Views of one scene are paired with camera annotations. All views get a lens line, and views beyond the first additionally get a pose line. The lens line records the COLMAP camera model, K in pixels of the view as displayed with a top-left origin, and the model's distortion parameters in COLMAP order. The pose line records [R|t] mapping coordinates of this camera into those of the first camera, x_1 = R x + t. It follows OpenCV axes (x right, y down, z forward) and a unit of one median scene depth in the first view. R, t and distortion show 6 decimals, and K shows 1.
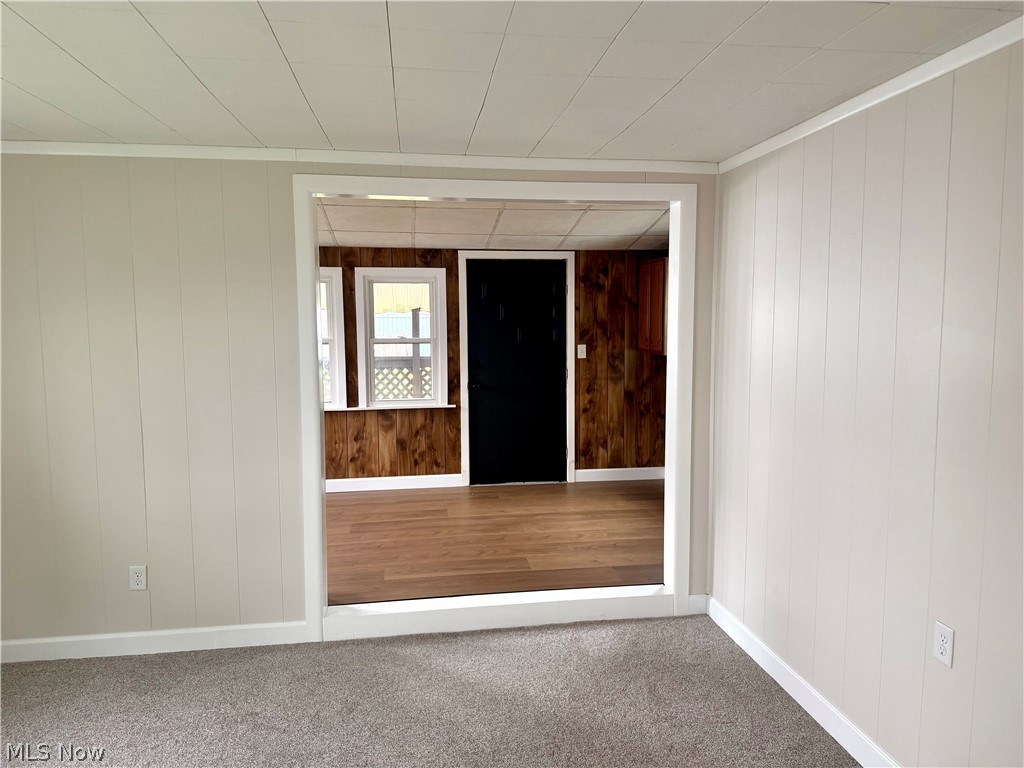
lens RADIAL K [[715.7, 0, 516.4], [0, 715.7, 377.7], [0, 0, 1]] dist [0.053680, -0.074197]
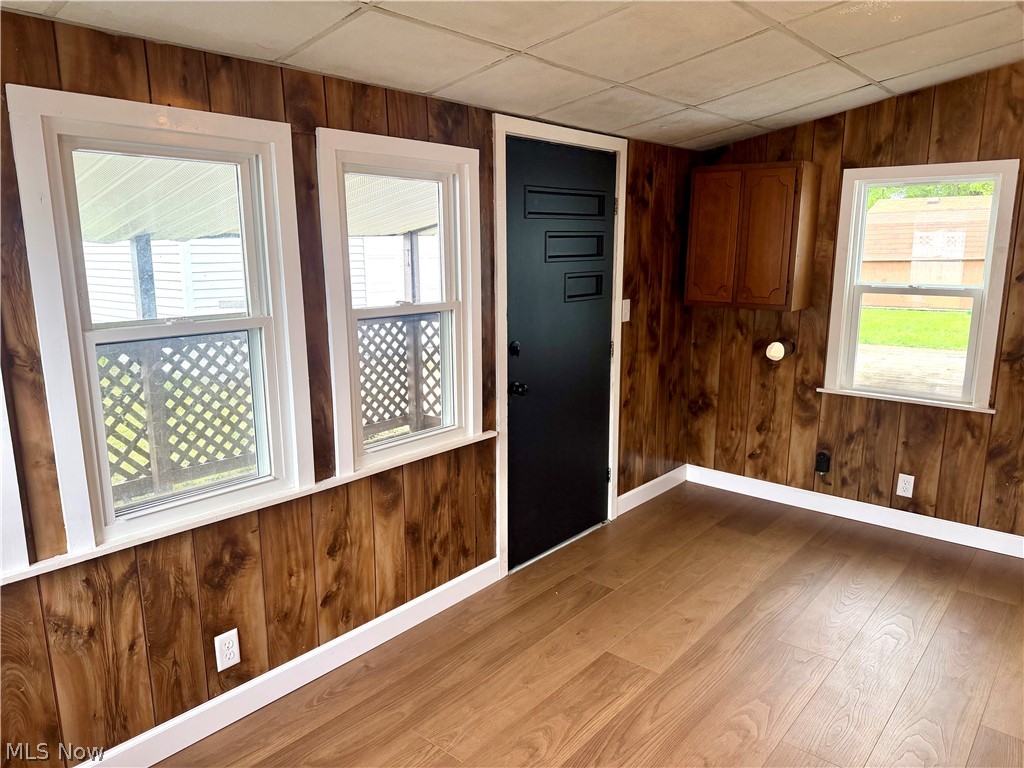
lens RADIAL K [[715.7, 0, 504.2], [0, 715.7, 382.6], [0, 0, 1]] dist [0.053680, -0.074197]
pose [[0.759097, -0.120621, 0.639705, -0.406338], [0.054966, 0.991051, 0.121645, -0.058266], [-0.648653, -0.057178, 0.758934, 0.622576]]
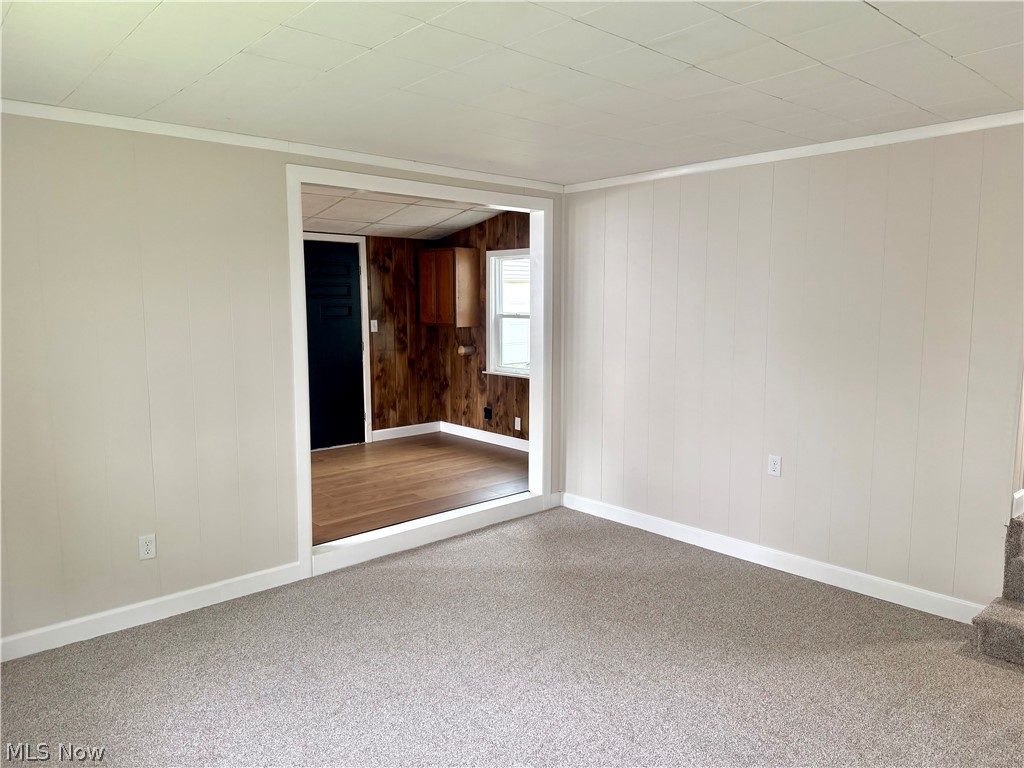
lens RADIAL K [[715.7, 0, 514.5], [0, 715.7, 391.5], [0, 0, 1]] dist [0.053680, -0.074197]
pose [[0.835488, -0.067427, 0.545356, -0.364297], [0.043730, 0.997454, 0.056329, 0.012840], [-0.547765, -0.023214, 0.836310, -0.077400]]
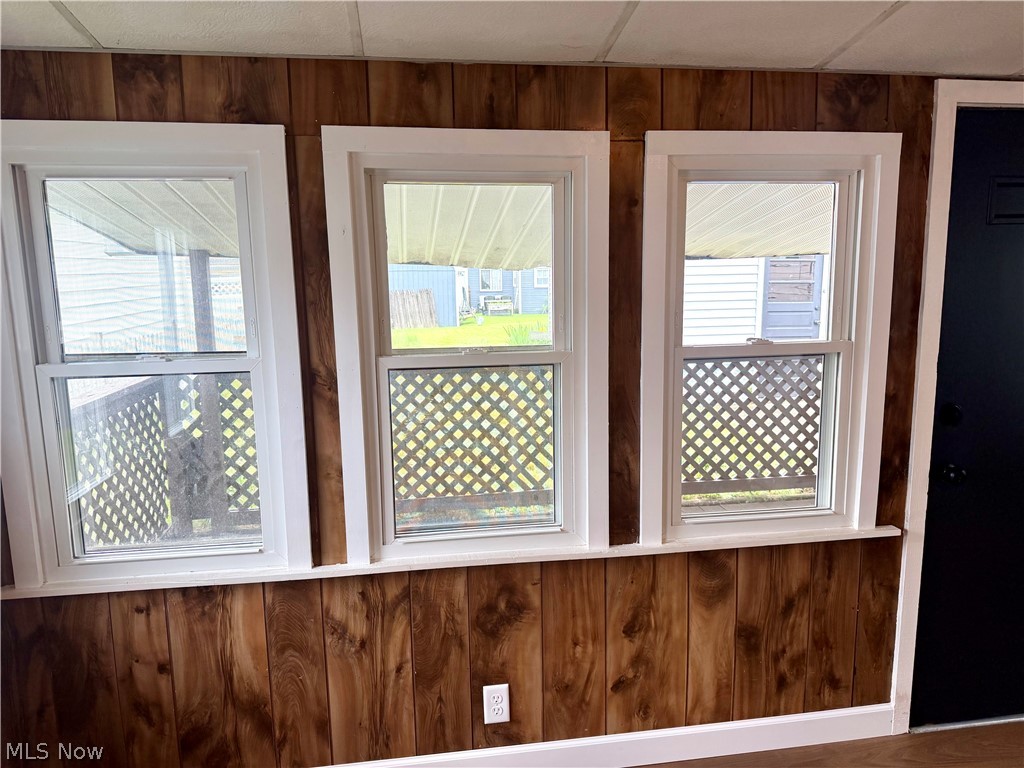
lens RADIAL K [[715.7, 0, 502.2], [0, 715.7, 385.9], [0, 0, 1]] dist [0.053680, -0.074197]
pose [[0.999956, -0.009357, -0.000189, -0.286376], [0.009347, 0.997411, 0.071307, -0.061409], [-0.000479, -0.071306, 0.997454, 0.655606]]
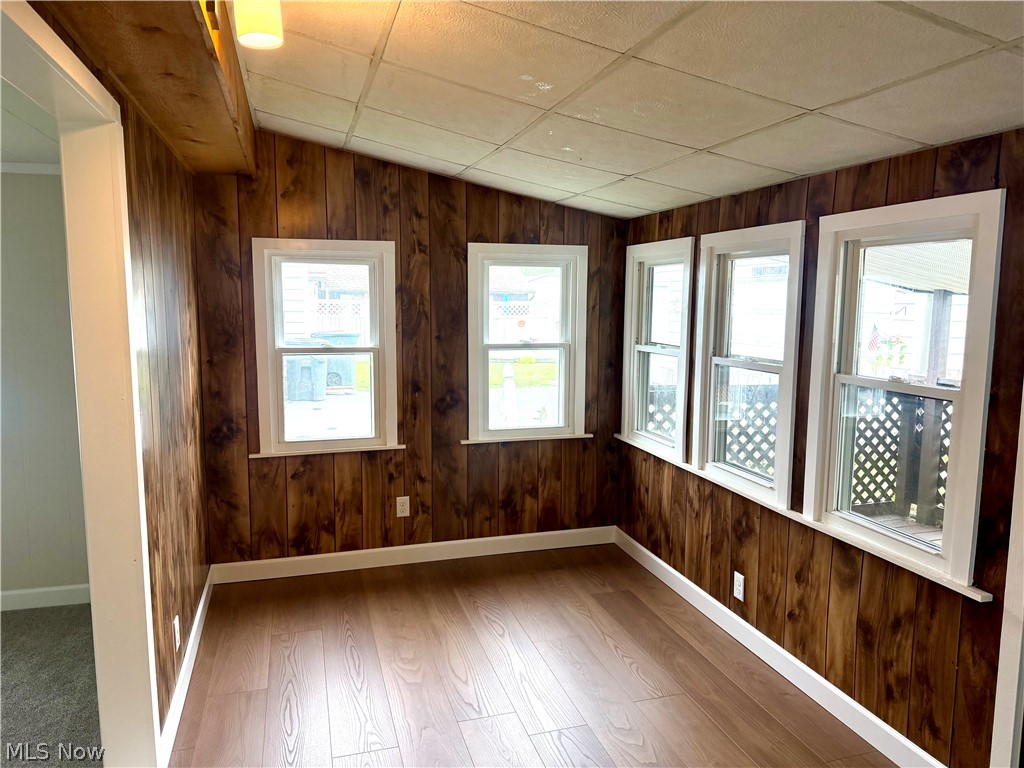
lens RADIAL K [[715.7, 0, 539.5], [0, 715.7, 382.1], [0, 0, 1]] dist [0.053680, -0.074197]
pose [[0.173222, 0.121223, -0.977394, 0.203219], [-0.096912, 0.989678, 0.105571, -0.078885], [0.980103, 0.076434, 0.183182, 0.734675]]
